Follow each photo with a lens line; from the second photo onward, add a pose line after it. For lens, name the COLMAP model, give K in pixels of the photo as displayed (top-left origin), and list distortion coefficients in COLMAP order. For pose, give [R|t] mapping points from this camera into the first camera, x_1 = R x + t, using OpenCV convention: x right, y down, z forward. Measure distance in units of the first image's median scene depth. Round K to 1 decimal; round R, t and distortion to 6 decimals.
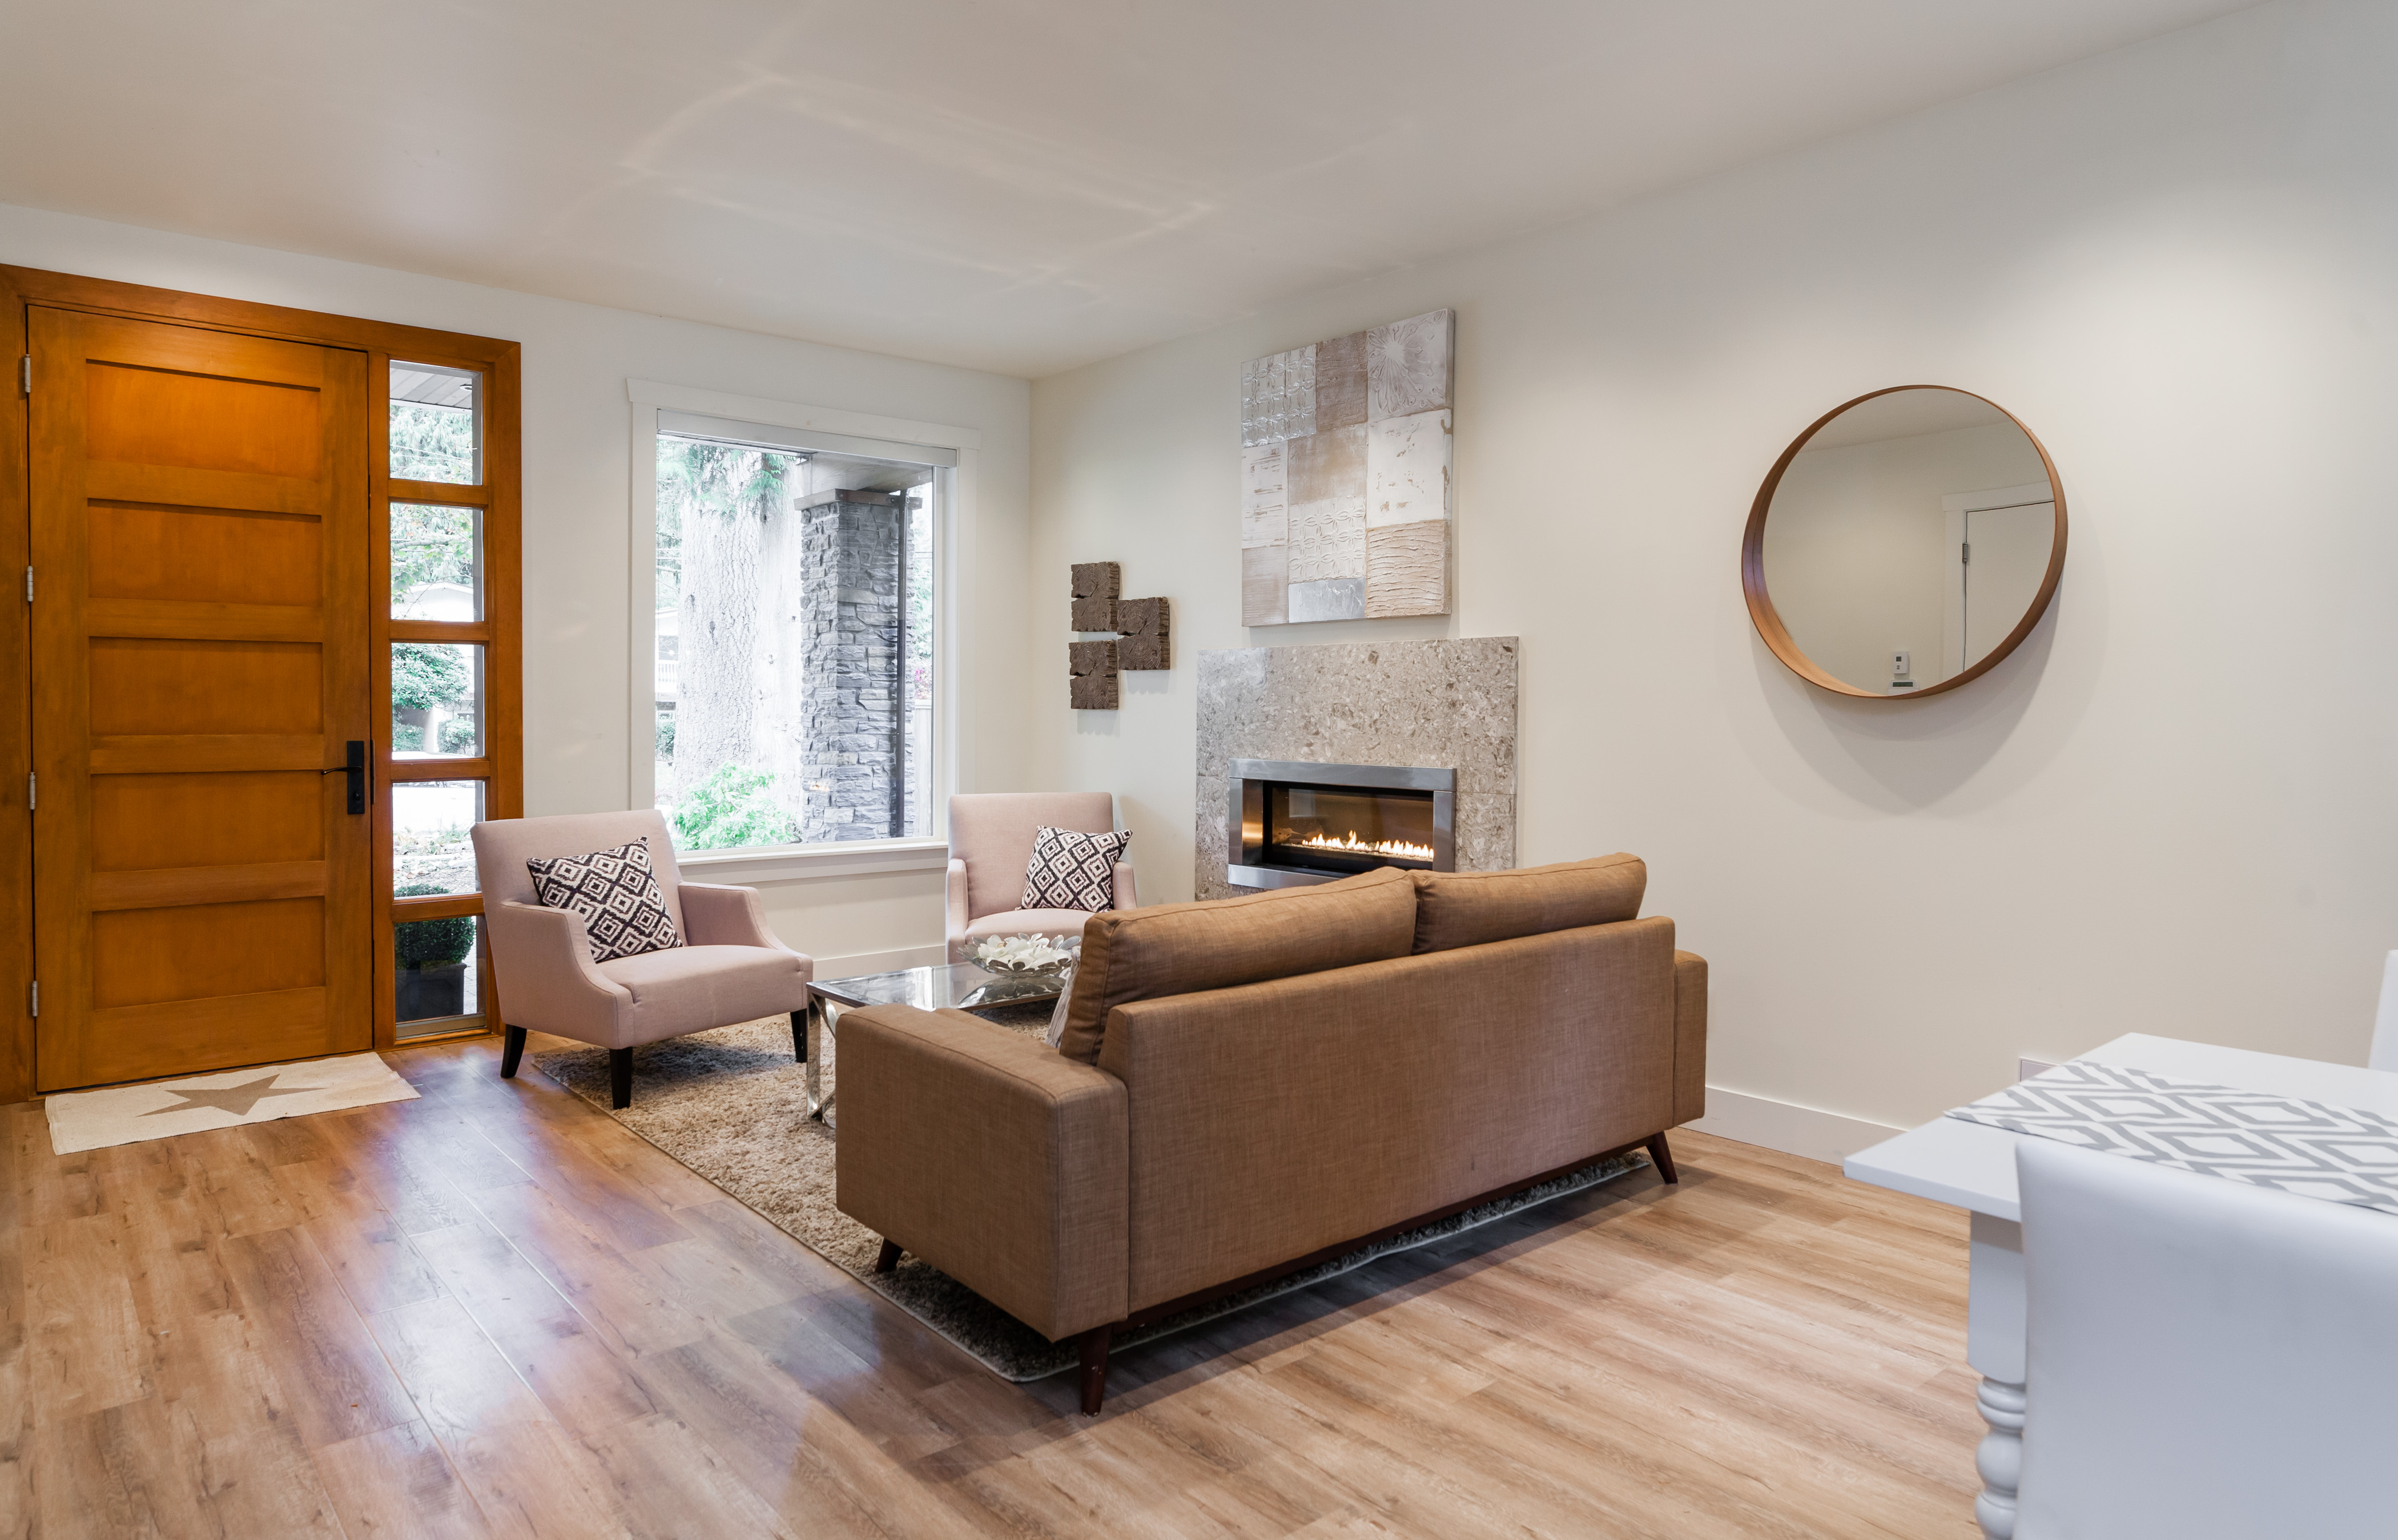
lens RADIAL K [[1453.9, 0, 1240.2], [0, 1453.9, 738.1], [0, 0, 1]] dist [-0.002448, -0.000588]
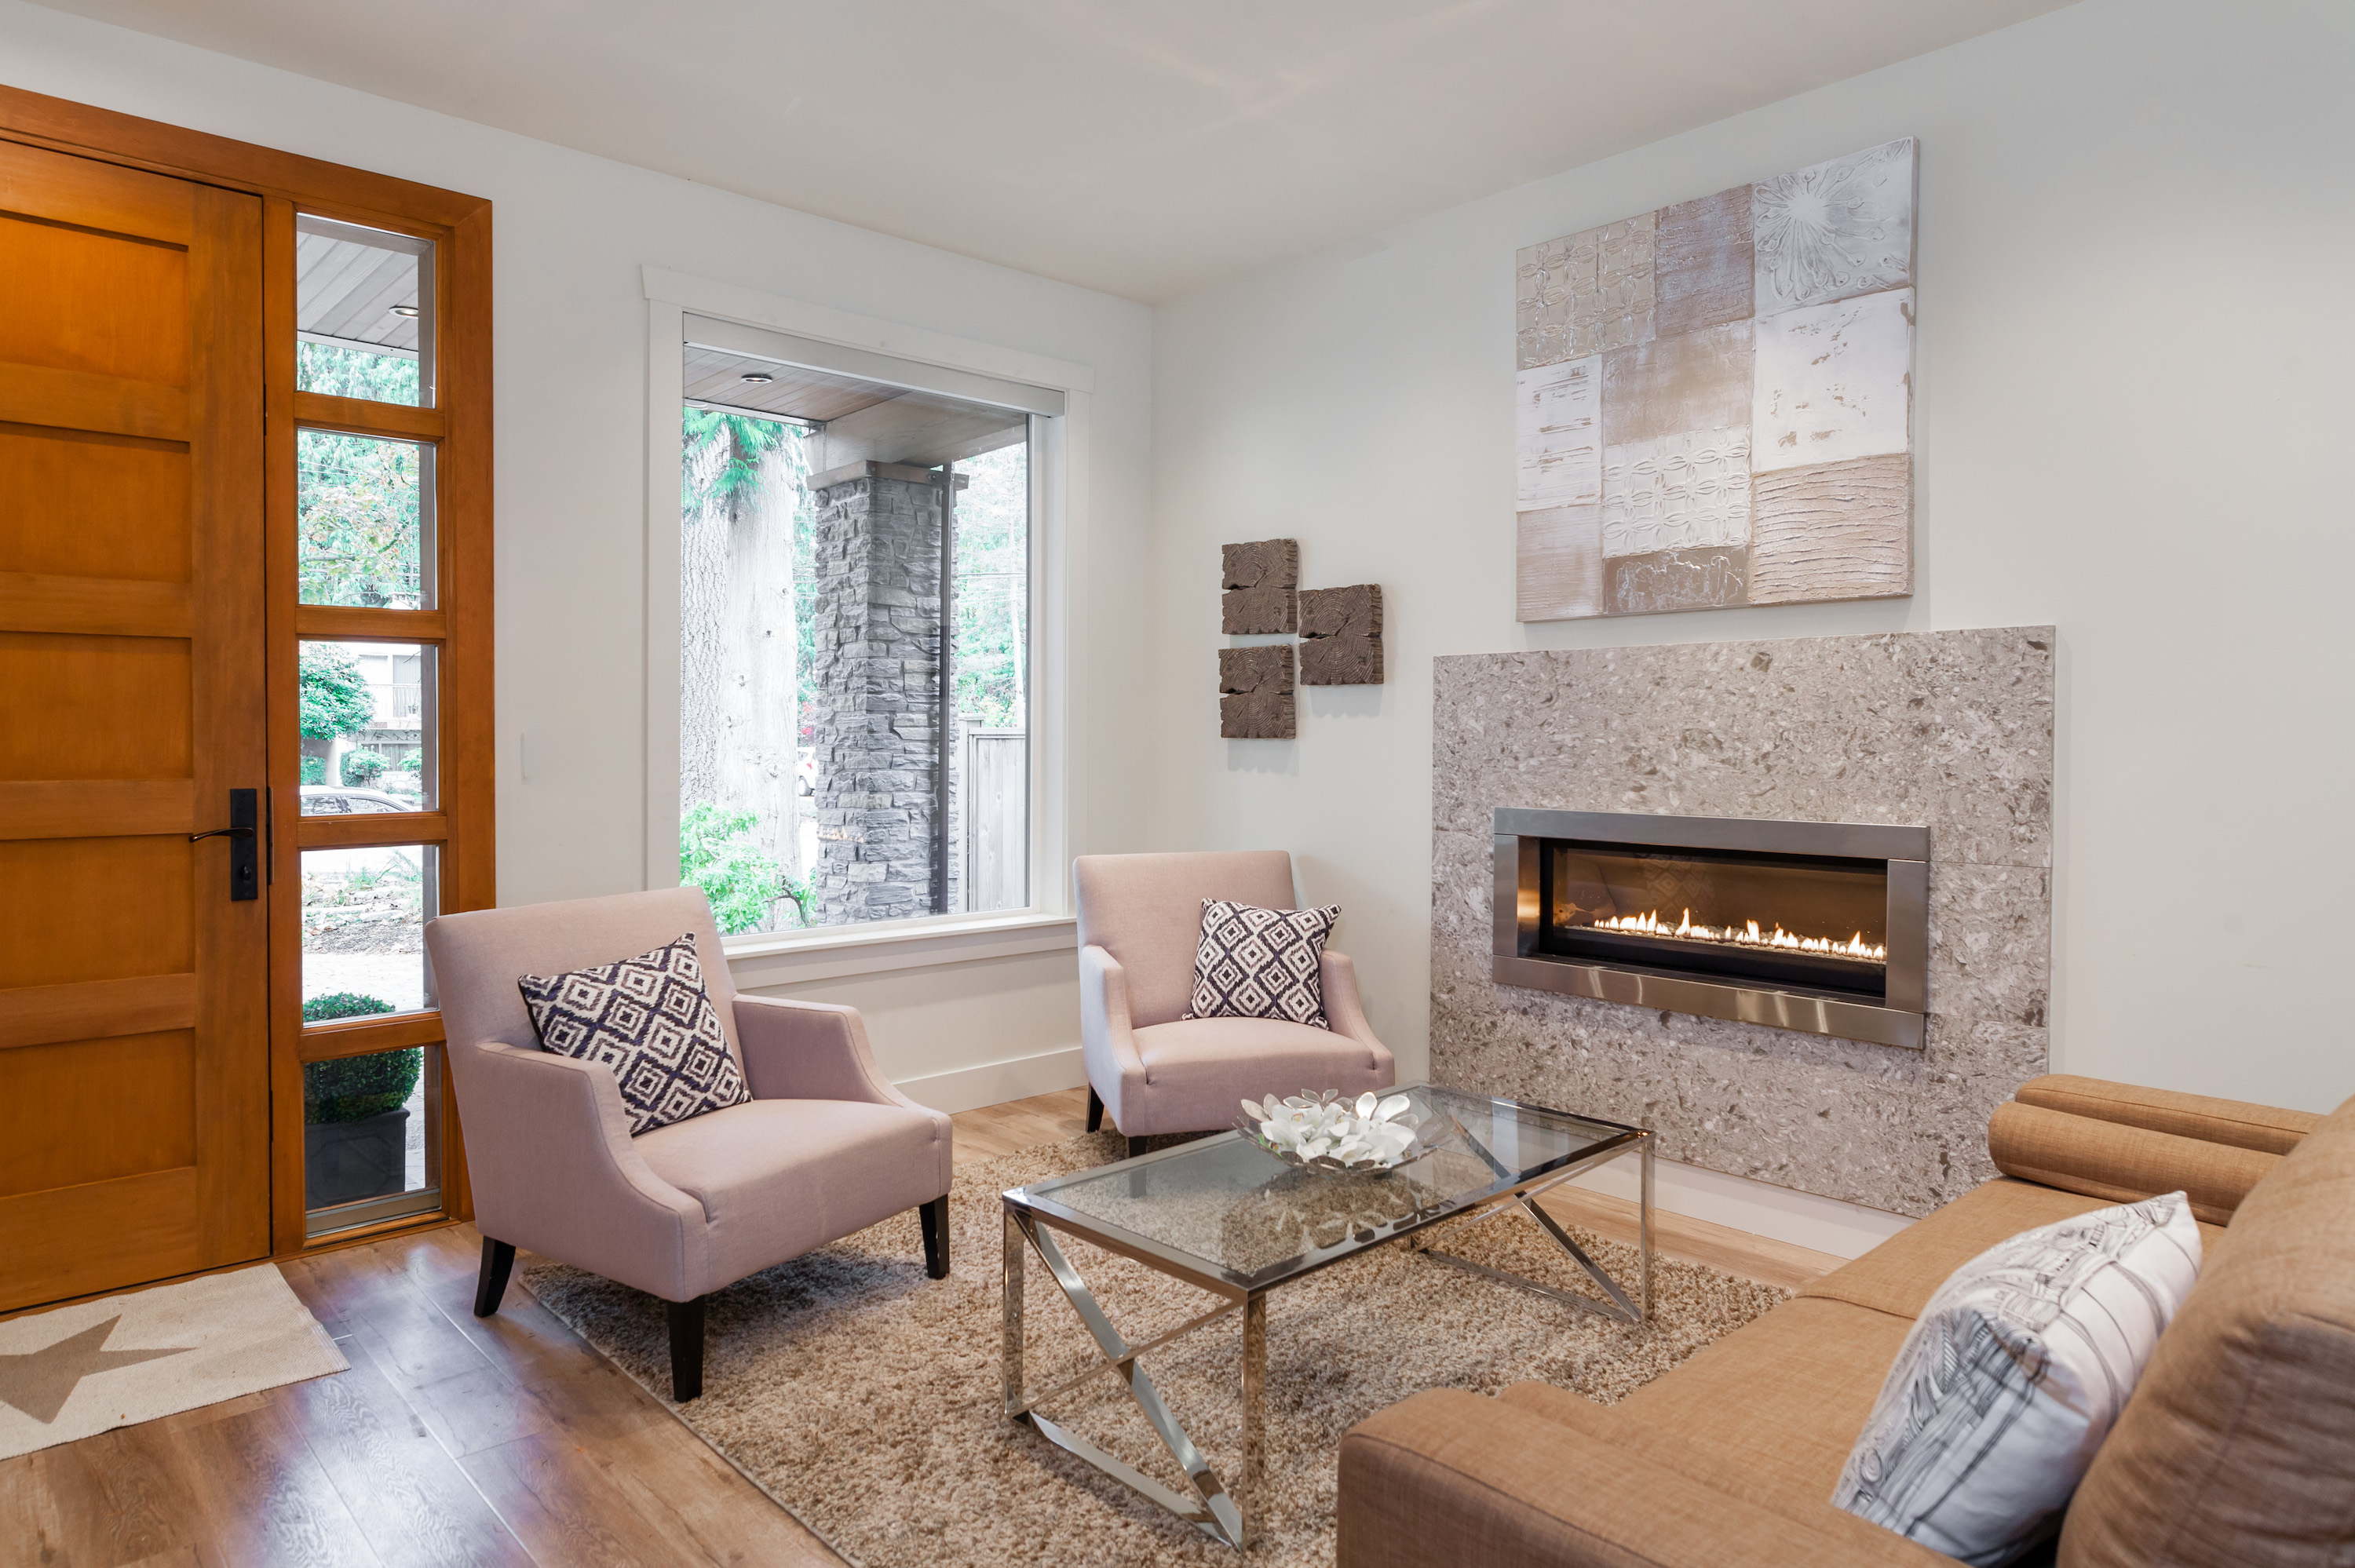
lens RADIAL K [[1435.9, 0, 1186.0], [0, 1435.9, 760.9], [0, 0, 1]] dist [-0.002176, -0.000206]
pose [[0.999571, -0.002262, 0.029184, -0.202940], [0.002373, 0.999990, -0.003751, -0.007153], [-0.029175, 0.003819, 0.999567, 0.340721]]
